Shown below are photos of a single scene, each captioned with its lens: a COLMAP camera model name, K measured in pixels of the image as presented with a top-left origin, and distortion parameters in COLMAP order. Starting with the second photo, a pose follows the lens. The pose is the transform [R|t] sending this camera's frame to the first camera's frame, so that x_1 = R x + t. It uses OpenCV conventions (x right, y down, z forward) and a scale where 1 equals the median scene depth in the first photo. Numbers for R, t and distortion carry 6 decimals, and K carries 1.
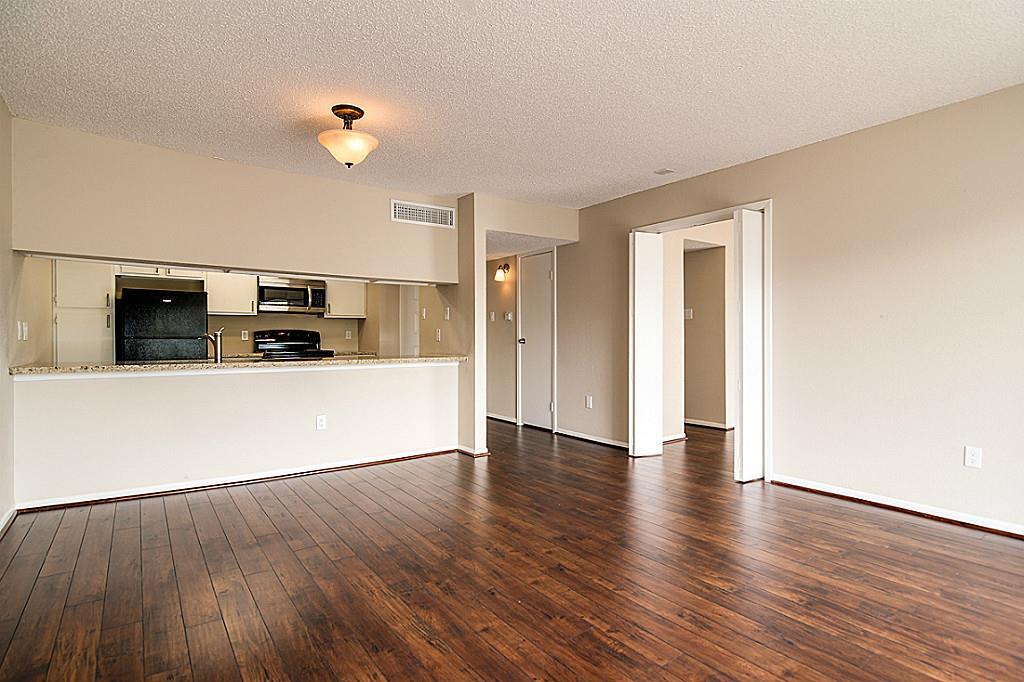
lens RADIAL K [[516.8, 0, 516.4], [0, 516.8, 342.5], [0, 0, 1]] dist [-0.006477, -0.000679]
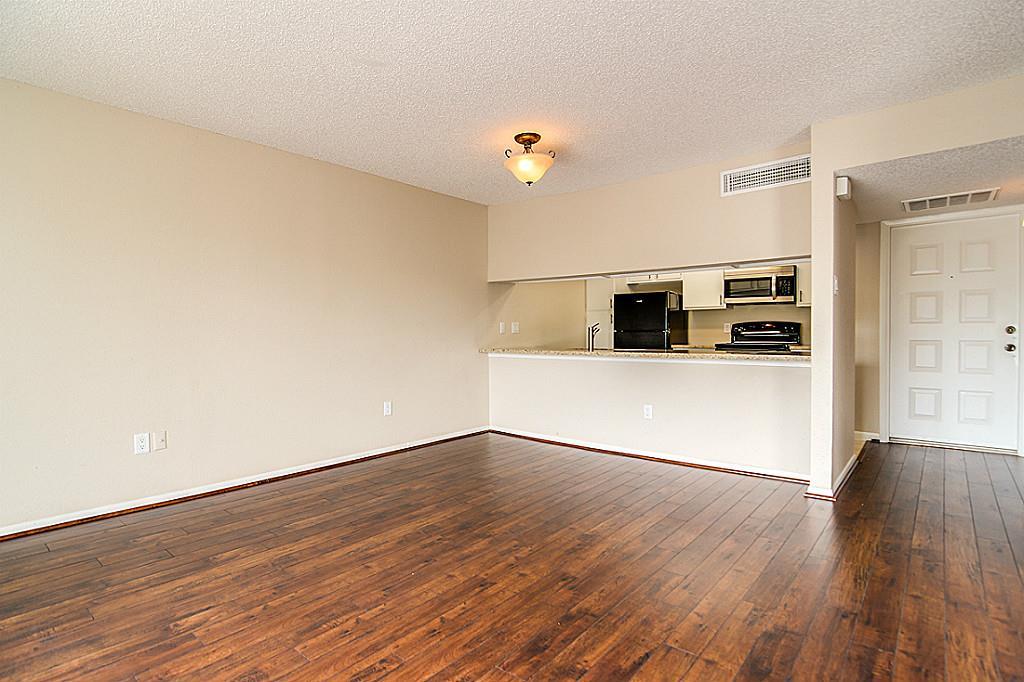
lens RADIAL K [[516.8, 0, 516.4], [0, 516.8, 342.5], [0, 0, 1]] dist [-0.006477, -0.000679]
pose [[0.243145, 0.018606, -0.969812, 0.807156], [0.000922, 0.999811, 0.019413, -0.008953], [0.969990, -0.005614, 0.243082, 0.685141]]
